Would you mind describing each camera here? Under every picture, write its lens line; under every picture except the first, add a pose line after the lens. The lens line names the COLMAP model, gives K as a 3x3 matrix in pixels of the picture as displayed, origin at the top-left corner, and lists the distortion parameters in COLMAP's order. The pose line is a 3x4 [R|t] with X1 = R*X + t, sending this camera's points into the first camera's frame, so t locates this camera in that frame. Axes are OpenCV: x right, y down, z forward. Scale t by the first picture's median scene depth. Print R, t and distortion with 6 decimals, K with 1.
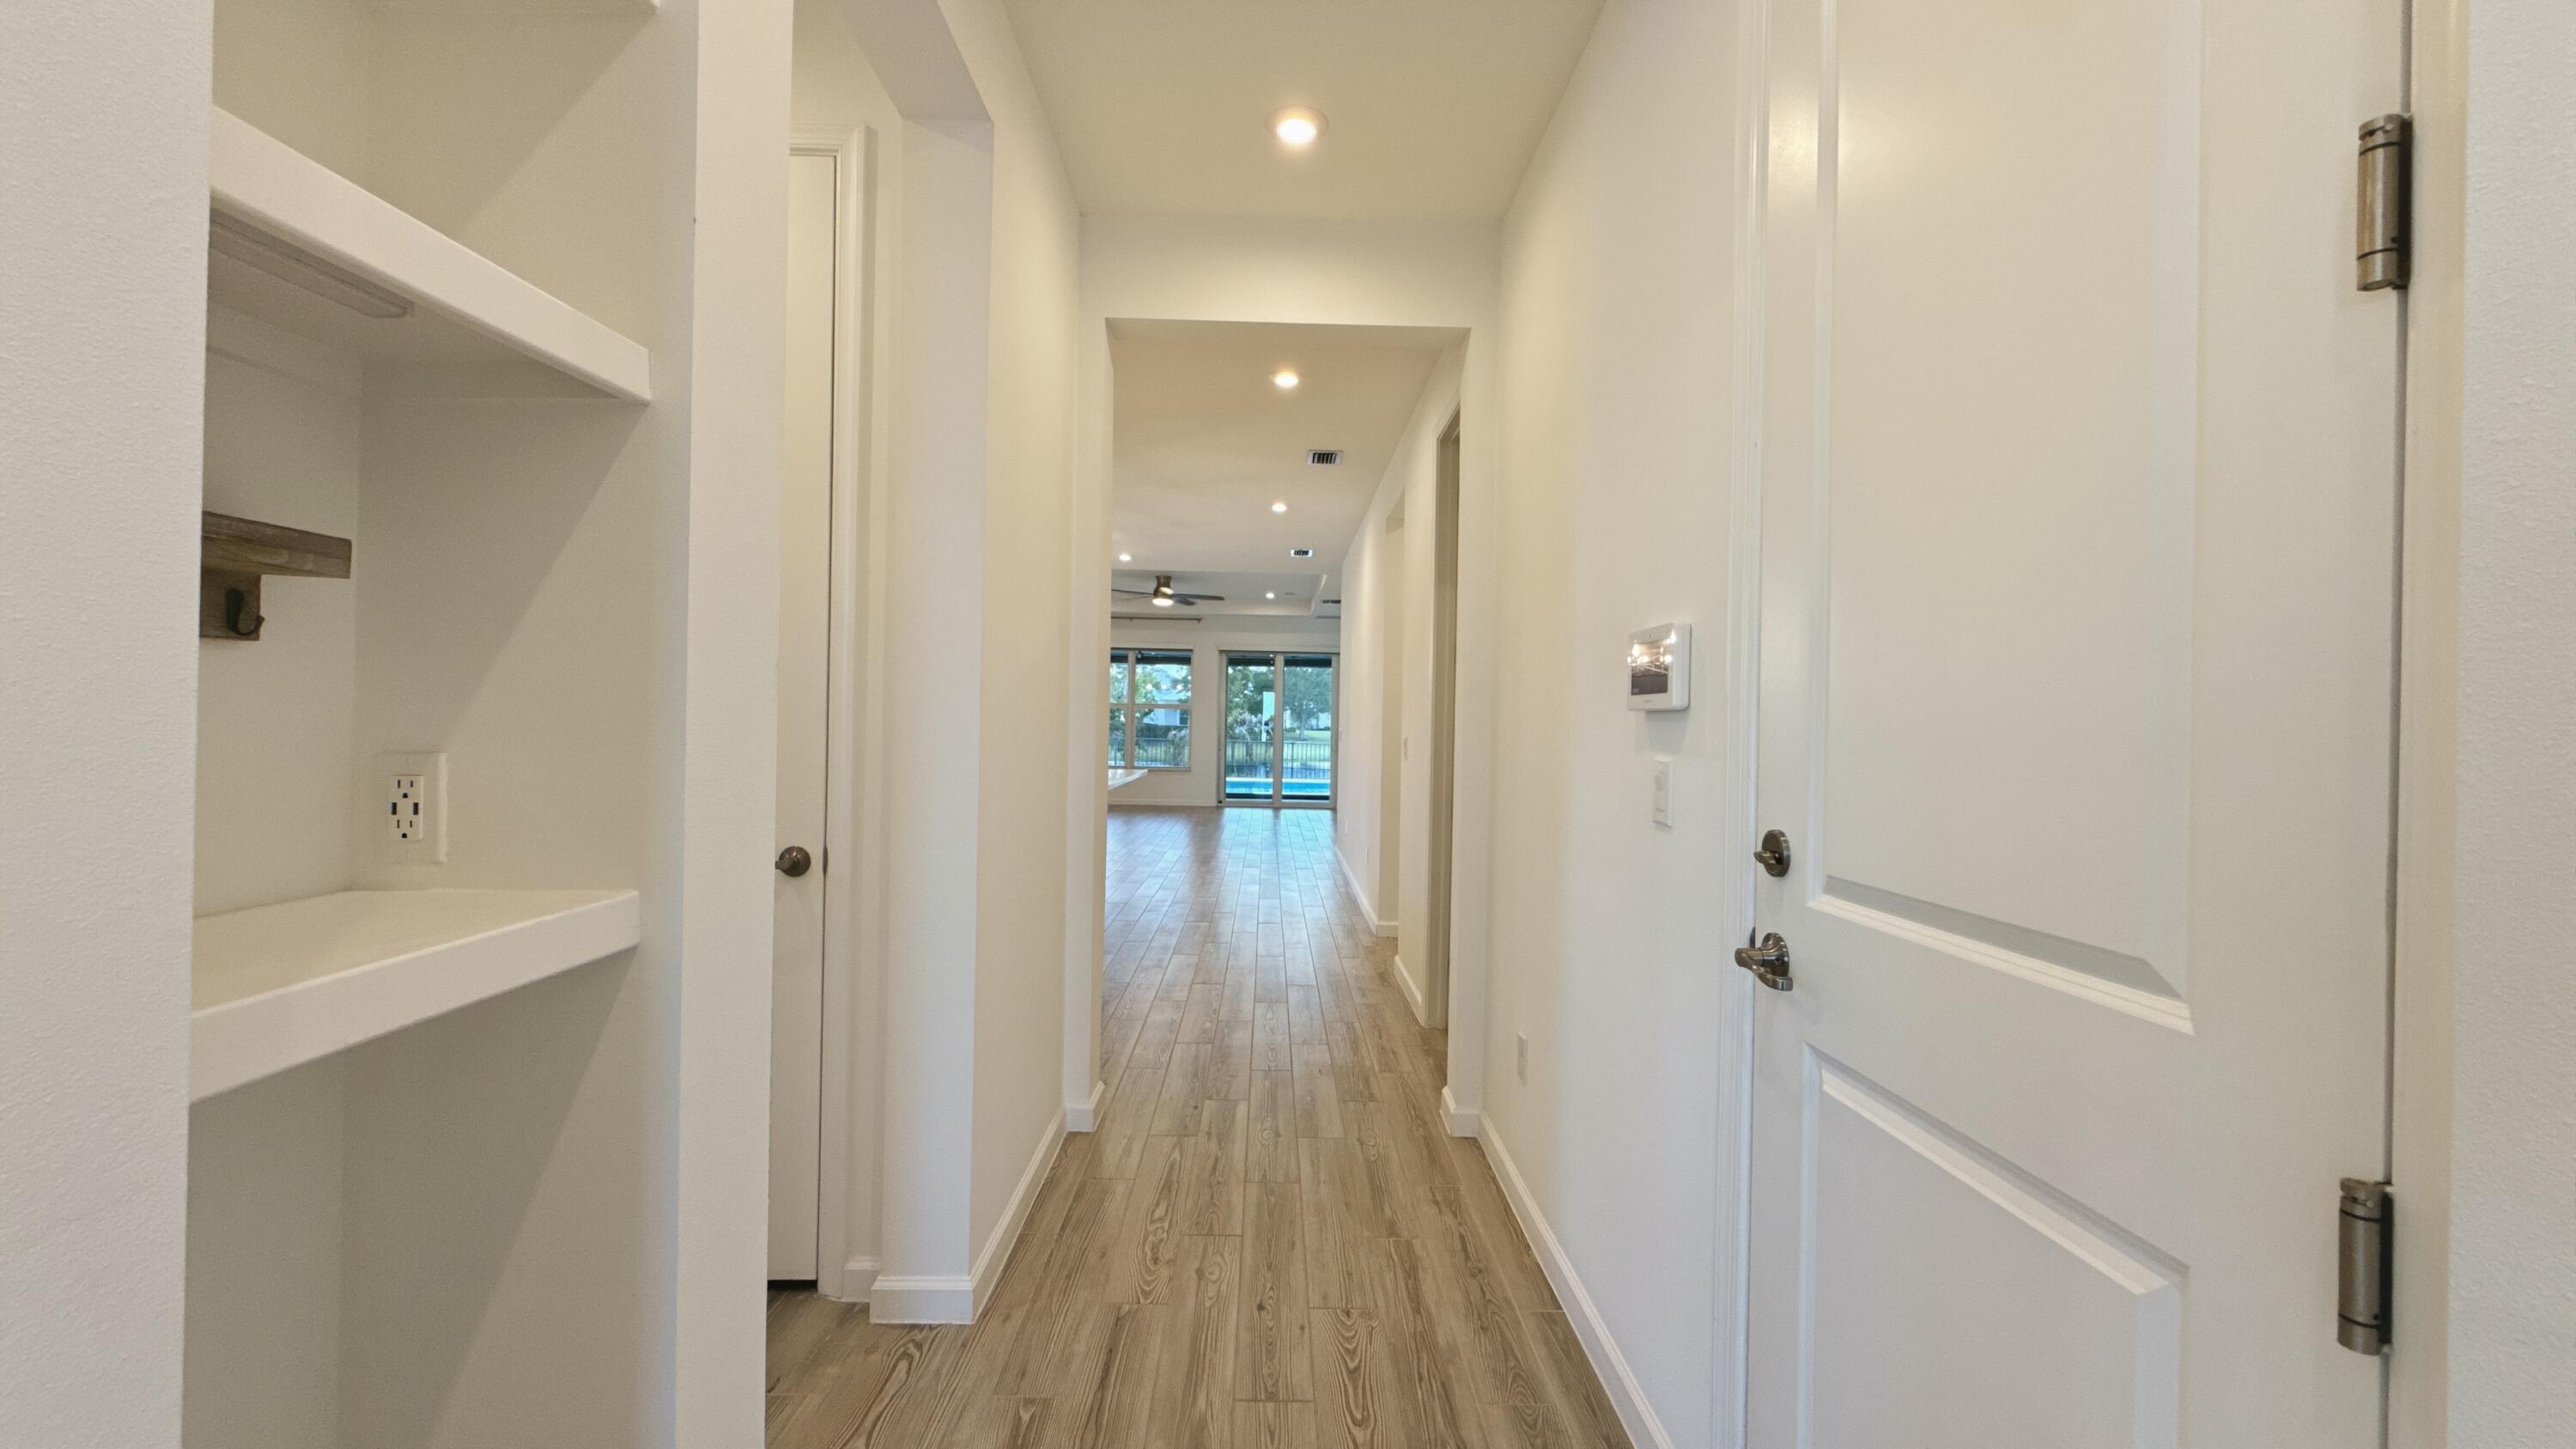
lens RADIAL K [[1031.6, 0, 1283.9], [0, 1031.6, 727.2], [0, 0, 1]] dist [0.000488, 0.000309]
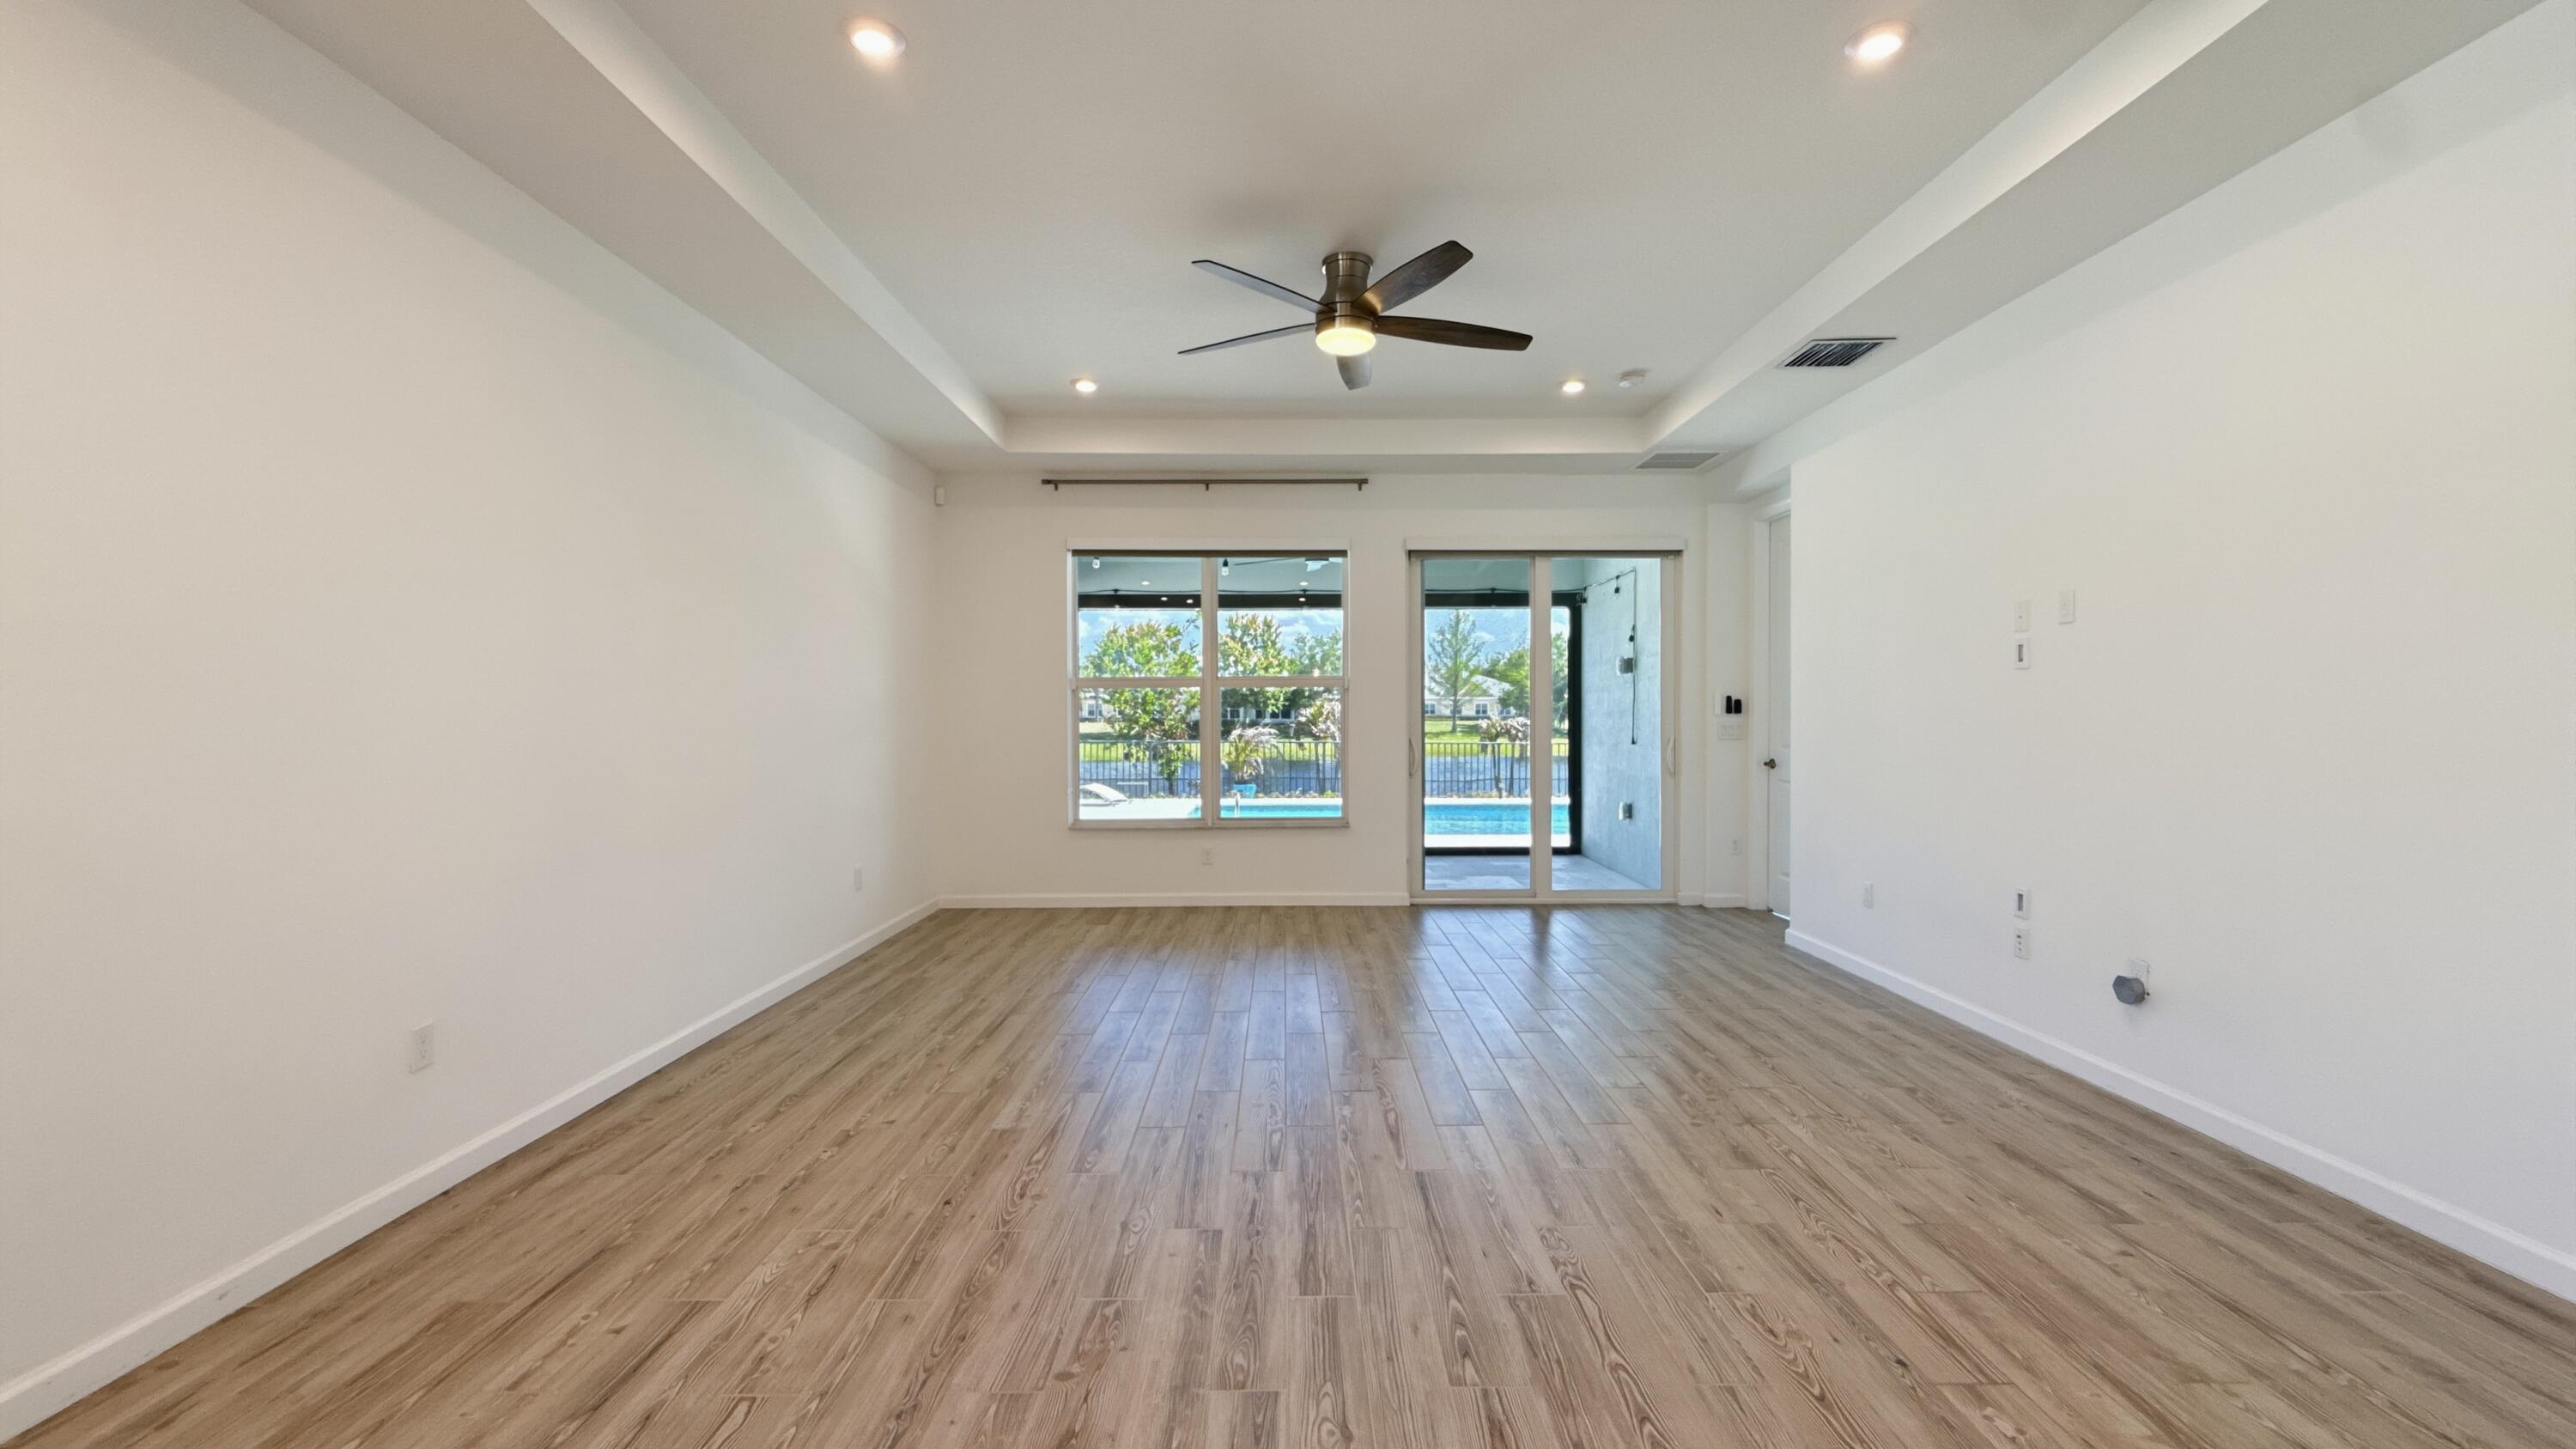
lens RADIAL K [[1031.6, 0, 1289.7], [0, 1031.6, 721.3], [0, 0, 1]] dist [0.000488, 0.000309]
pose [[0.999728, -0.021296, -0.009524, -0.114624], [0.021324, 0.999768, 0.002872, -0.005286], [0.009461, -0.003075, 0.999951, 0.580050]]
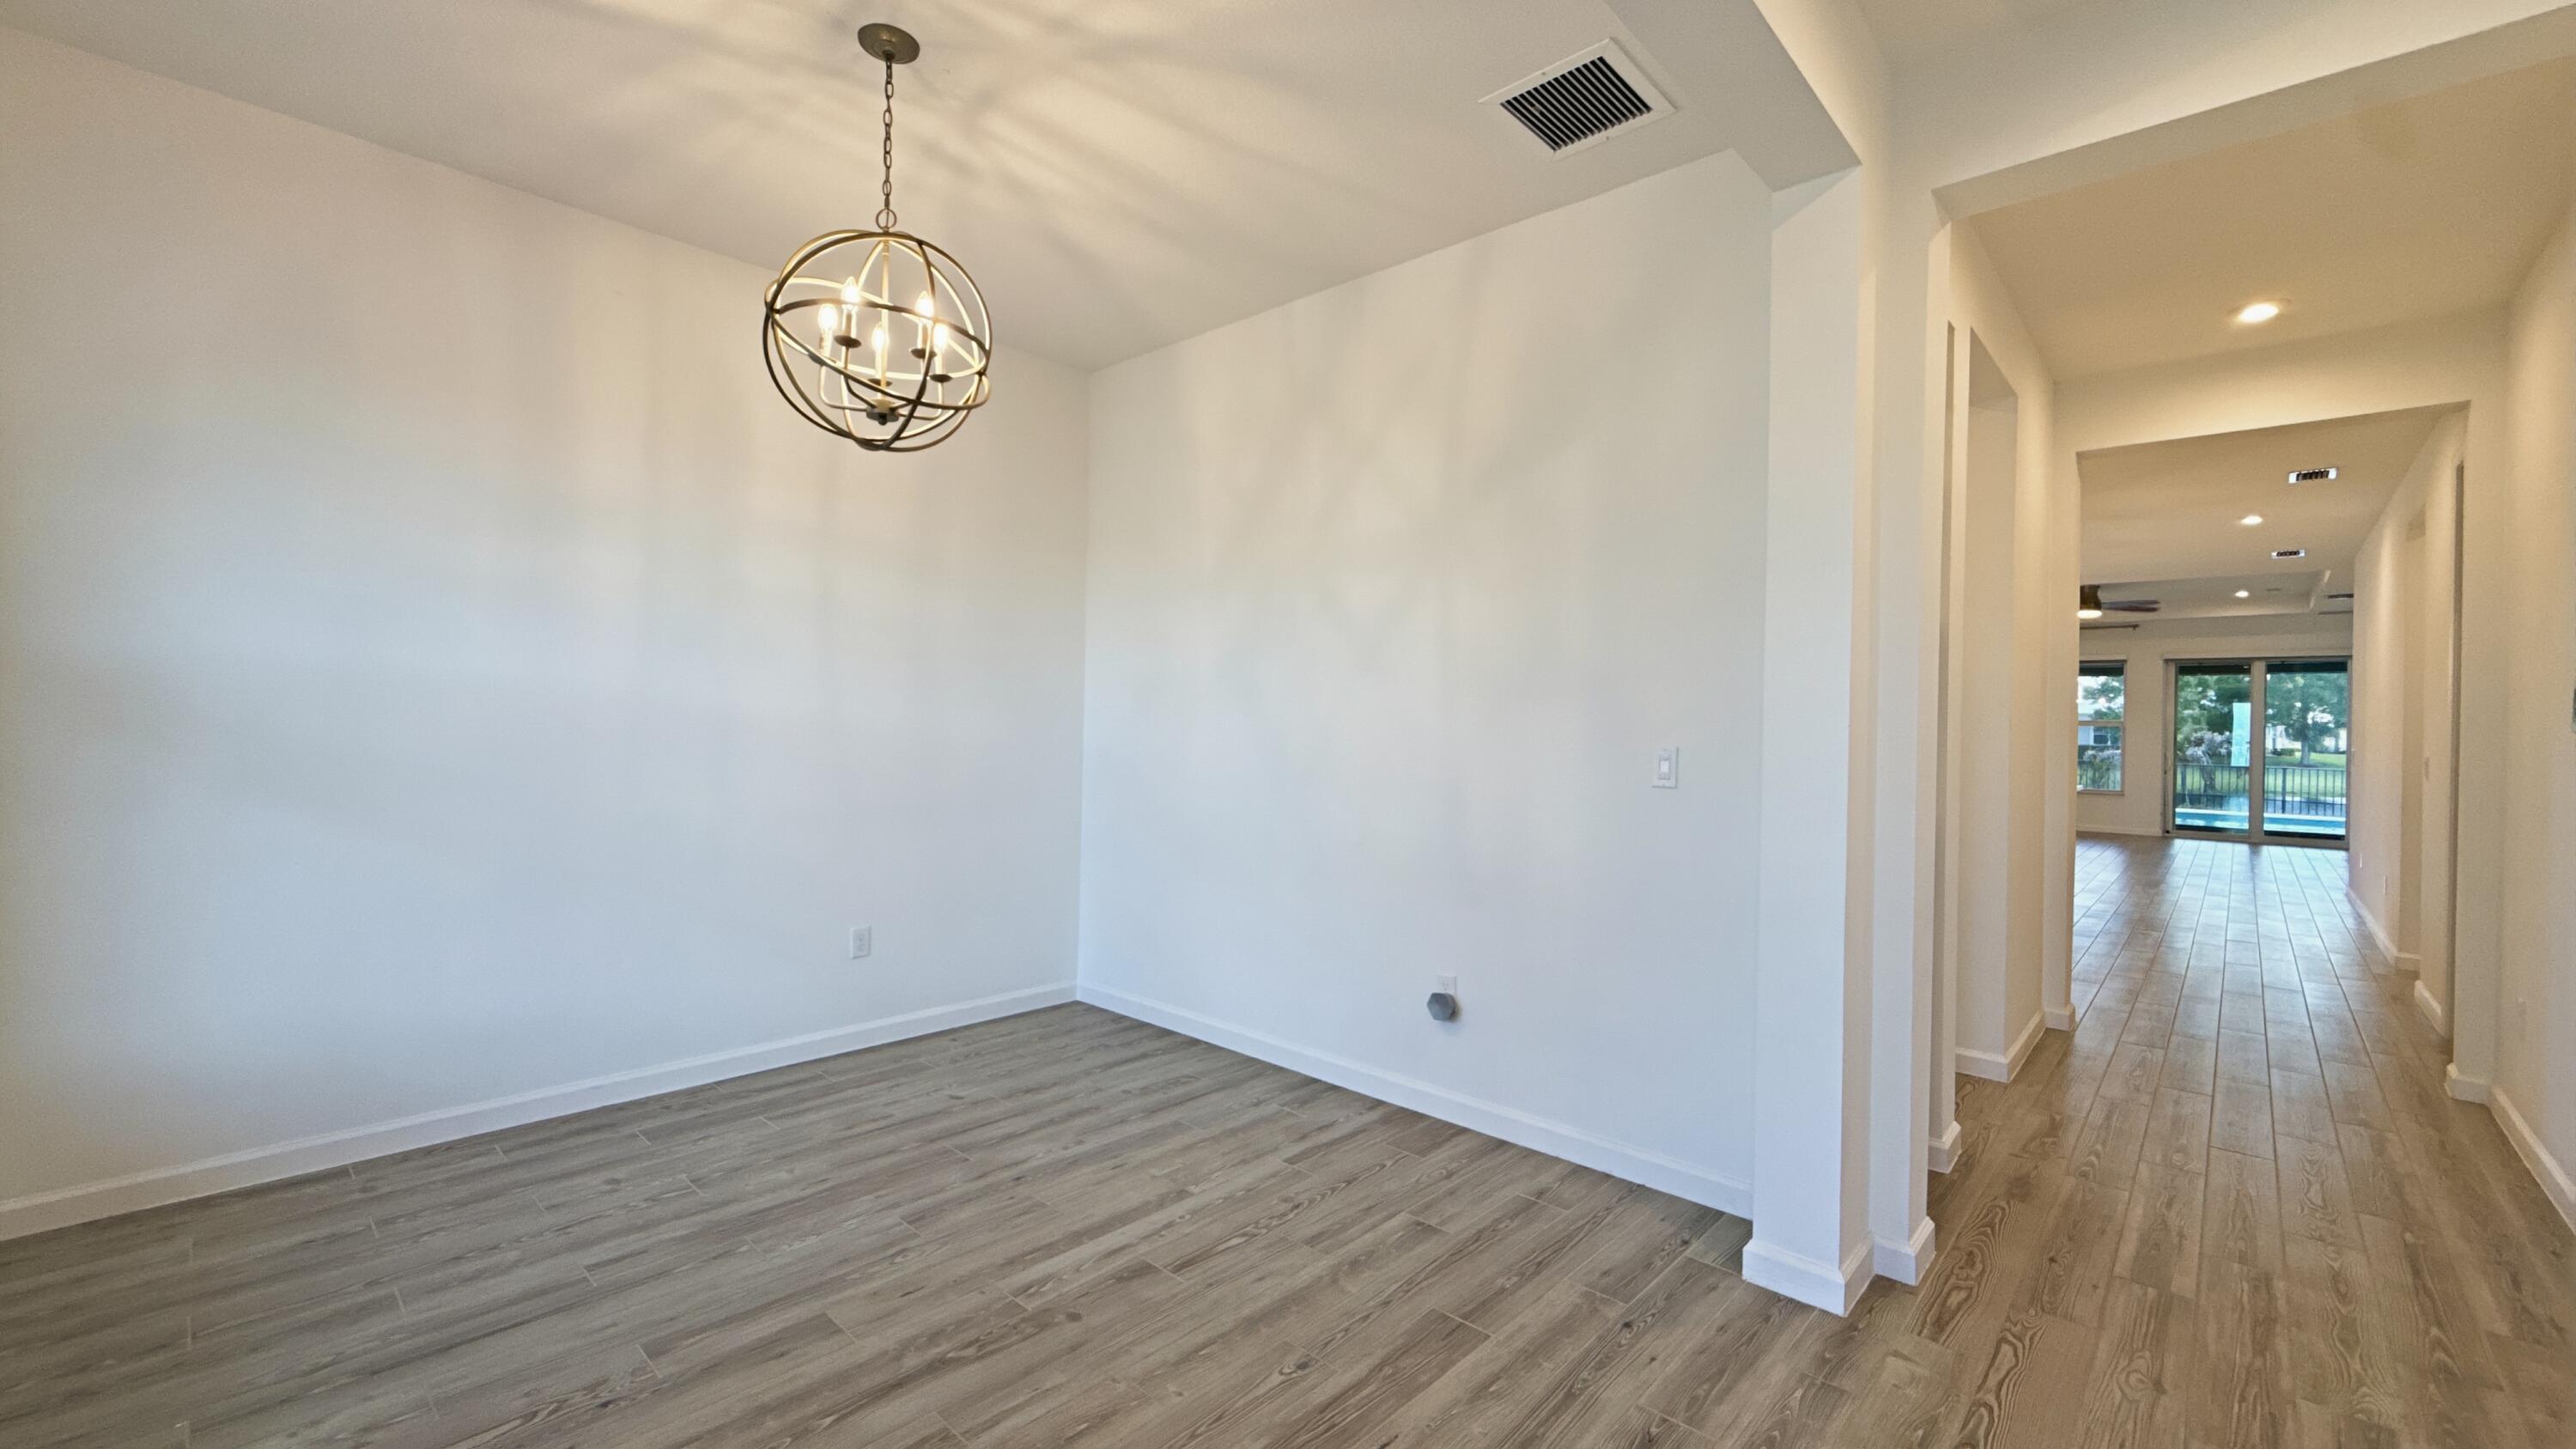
lens RADIAL K [[1031.6, 0, 1298.4], [0, 1031.6, 718.2], [0, 0, 1]] dist [0.000488, 0.000309]
pose [[0.727355, -0.006732, -0.686228, 0.003721], [-0.010197, 0.999735, -0.020617, 0.001375], [0.686185, 0.021993, 0.727094, -0.151241]]
